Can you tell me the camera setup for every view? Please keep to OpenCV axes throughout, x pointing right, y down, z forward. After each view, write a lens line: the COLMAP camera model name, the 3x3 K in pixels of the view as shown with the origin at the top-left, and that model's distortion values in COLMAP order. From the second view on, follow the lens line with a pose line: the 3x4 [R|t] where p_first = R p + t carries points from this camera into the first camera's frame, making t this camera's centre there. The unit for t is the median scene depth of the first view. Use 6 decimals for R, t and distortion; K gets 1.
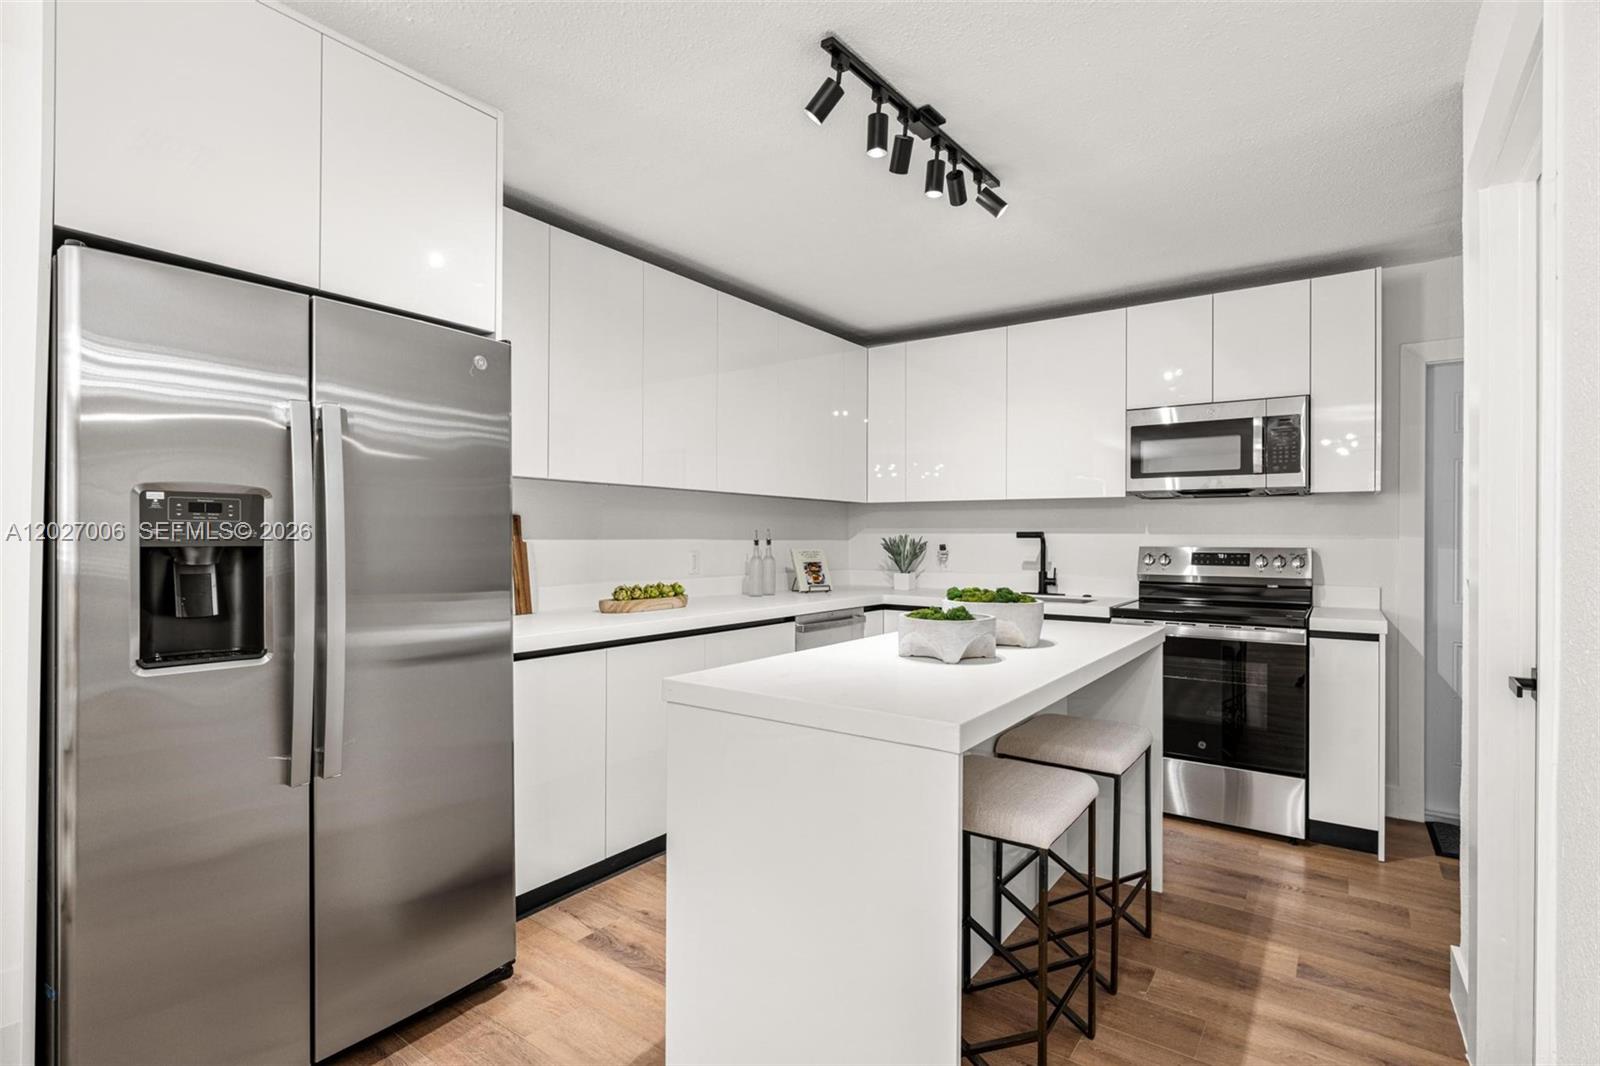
lens RADIAL K [[773.6, 0, 805.9], [0, 773.6, 537.9], [0, 0, 1]] dist [-0.001937, 0.000560]
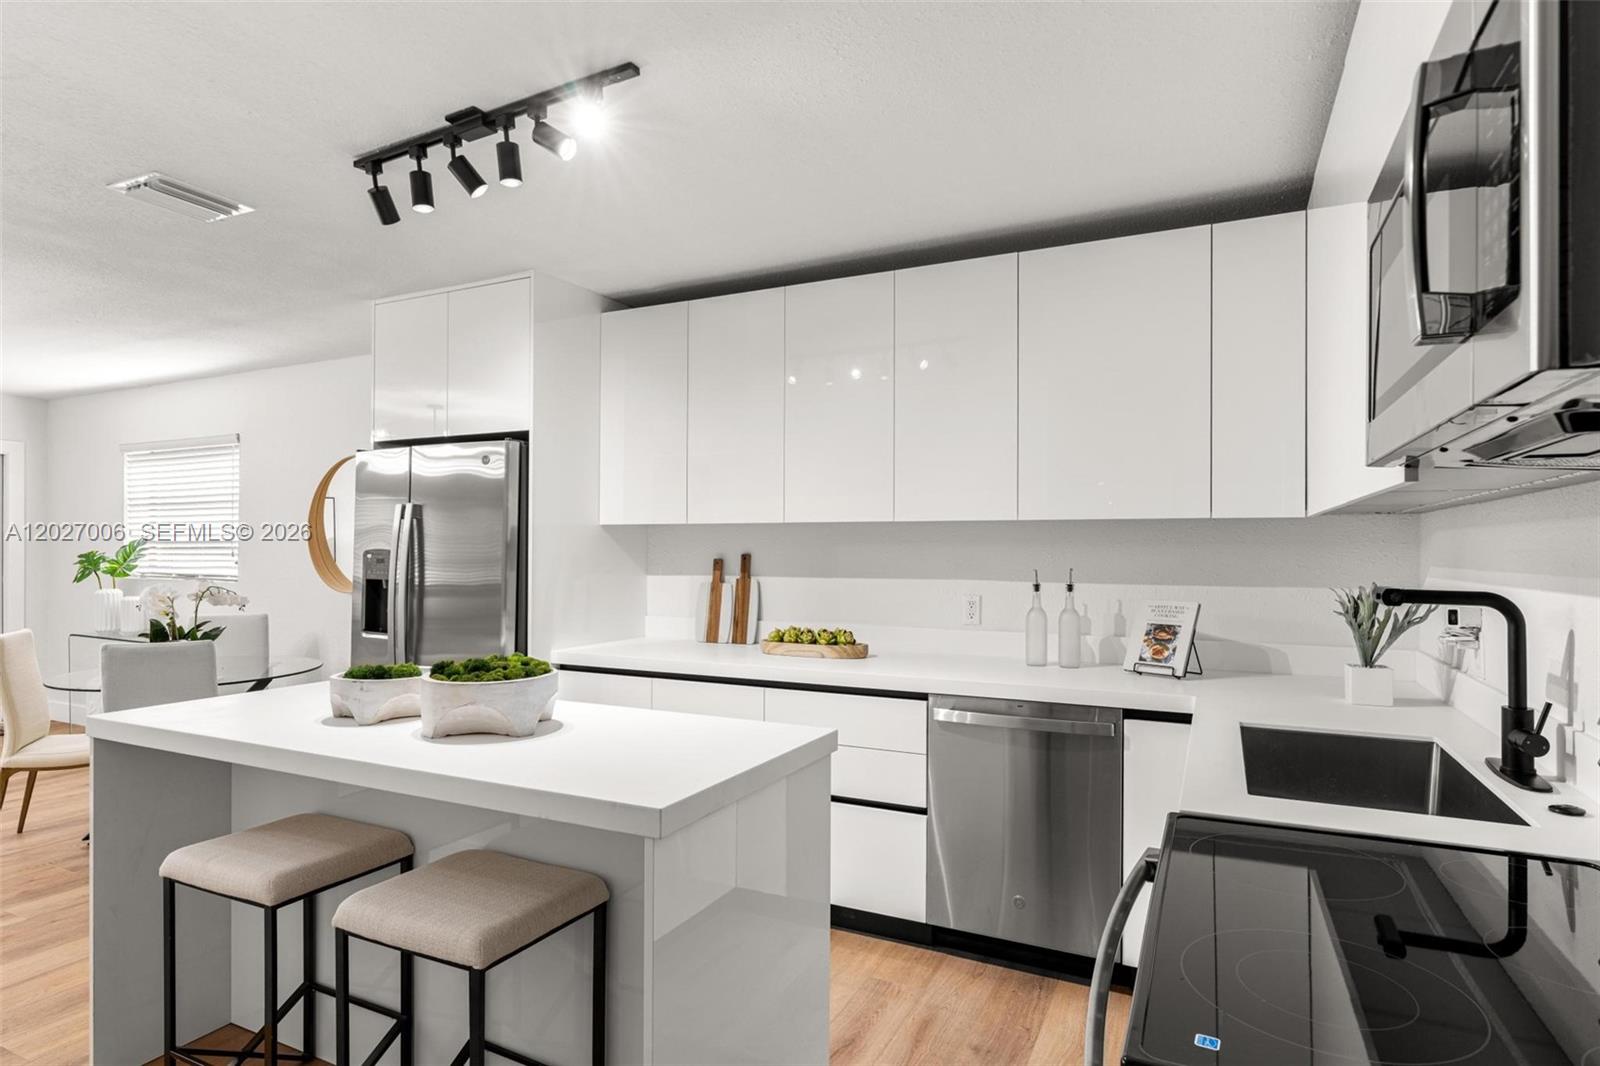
lens RADIAL K [[853.7, 0, 799.4], [0, 853.7, 554.5], [0, 0, 1]] dist [-0.005223, -0.001159]
pose [[0.156247, 0.001646, -0.987717, 0.854082], [-0.002039, 0.999997, 0.001344, -0.031137], [0.987716, 0.001804, 0.156250, 0.882335]]
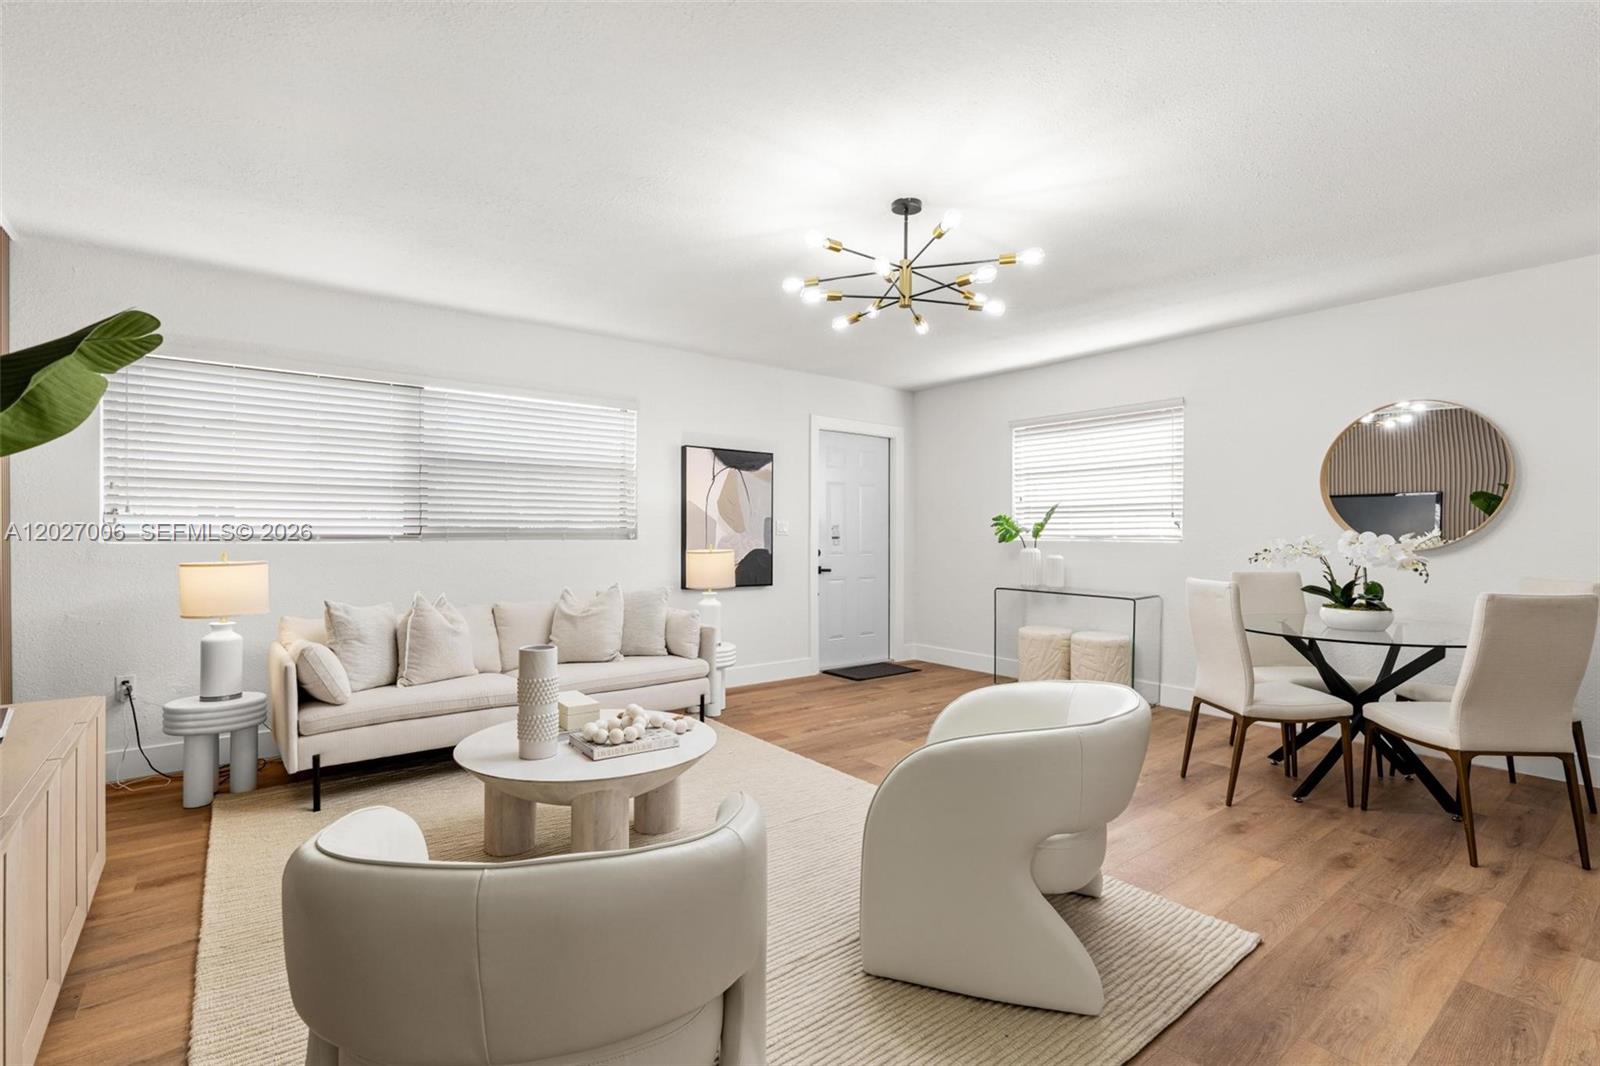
lens RADIAL K [[738.4, 0, 812.8], [0, 738.4, 544.1], [0, 0, 1]] dist [-0.002453, -0.000053]
pose [[-0.270864, 0.005699, -0.962601, 0.656190], [-0.003402, 0.999971, 0.006877, 0.027484], [0.962612, 0.005138, -0.270837, -0.327699]]
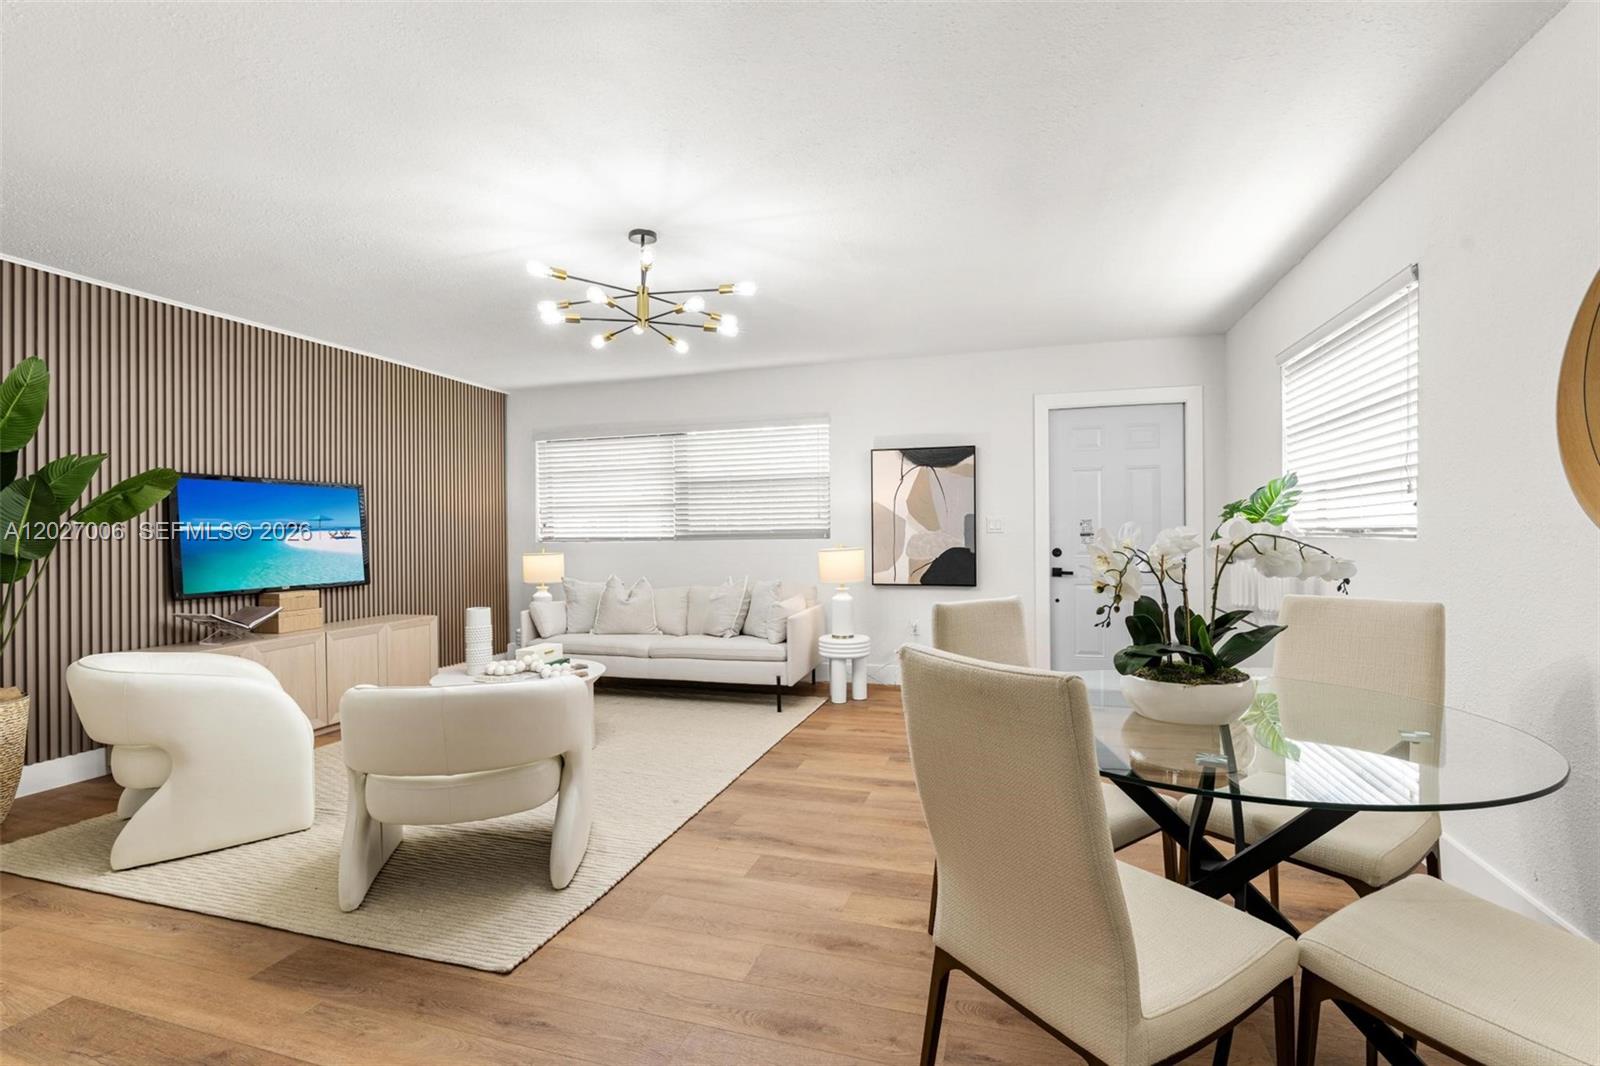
lens RADIAL K [[730.5, 0, 801.9], [0, 730.5, 543.9], [0, 0, 1]] dist [-0.004748, 0.000305]
pose [[-0.949222, 0.010823, -0.314421, -0.161683], [0.007435, 0.999901, 0.011972, 0.021090], [0.314519, 0.009026, -0.949208, 0.567336]]
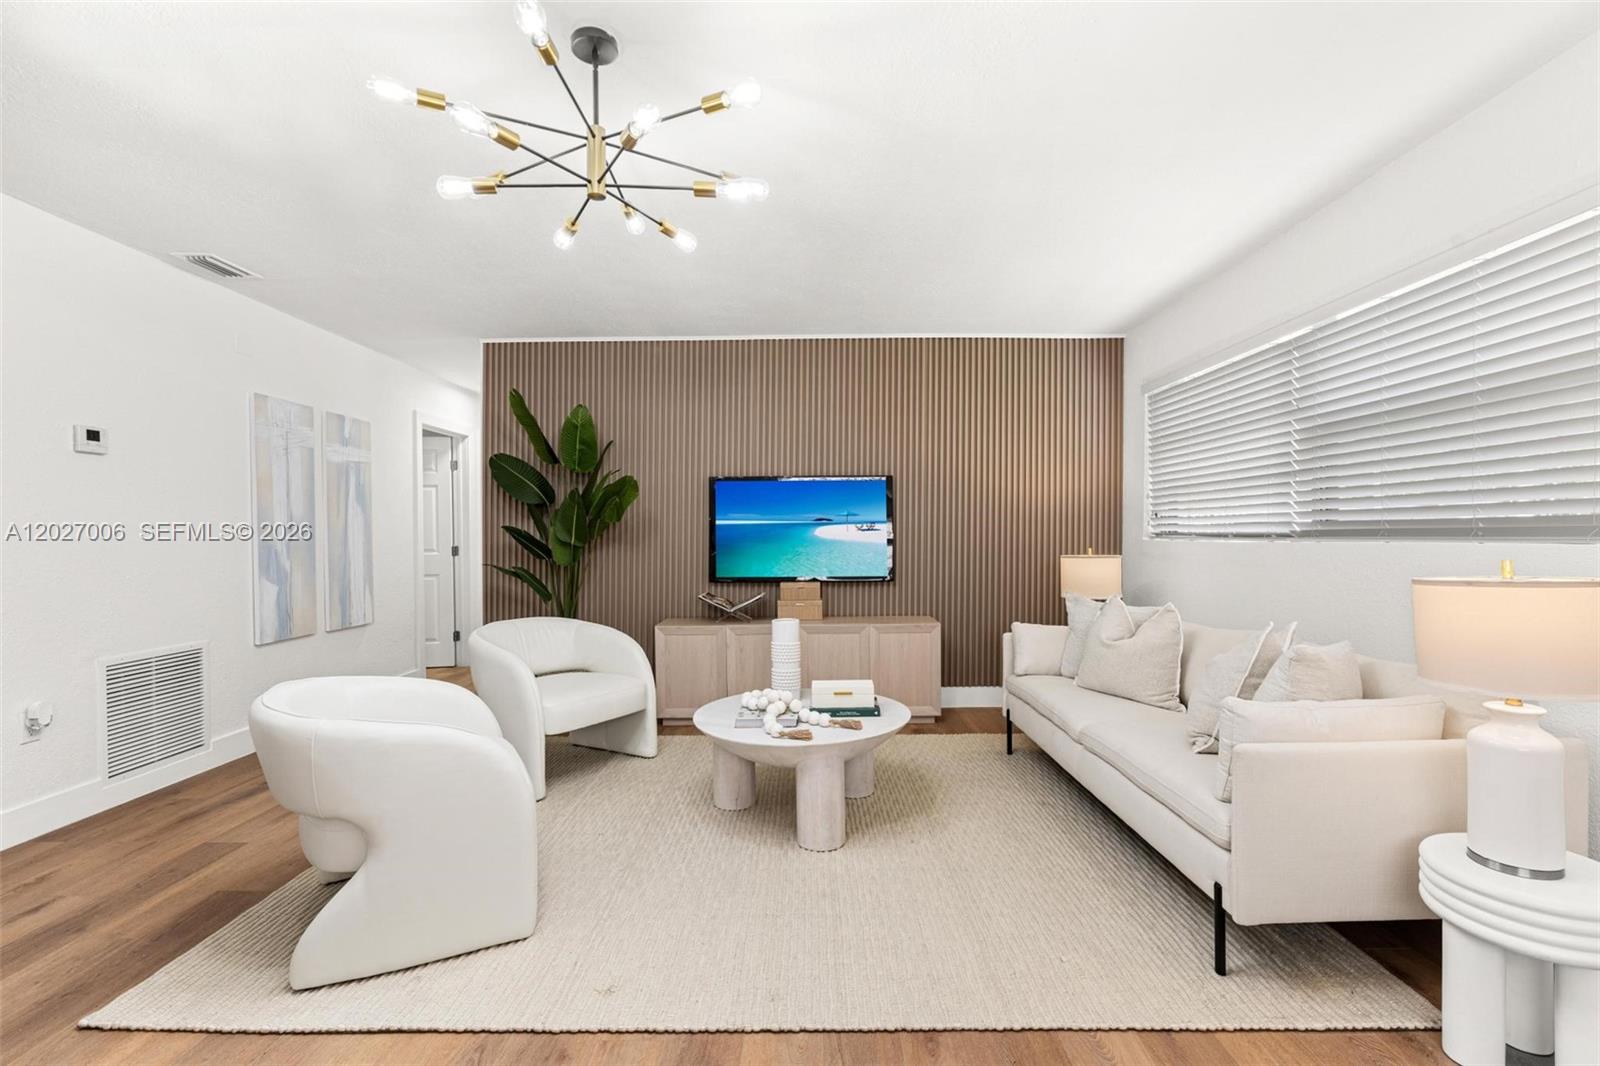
lens RADIAL K [[719.8, 0, 795.7], [0, 719.8, 535.4], [0, 0, 1]] dist [-0.000915, 0.000407]
pose [[-0.563179, -0.003993, 0.826325, -0.879606], [0.002634, 0.999975, 0.006627, 0.017282], [-0.826330, 0.005908, -0.563155, -0.252555]]
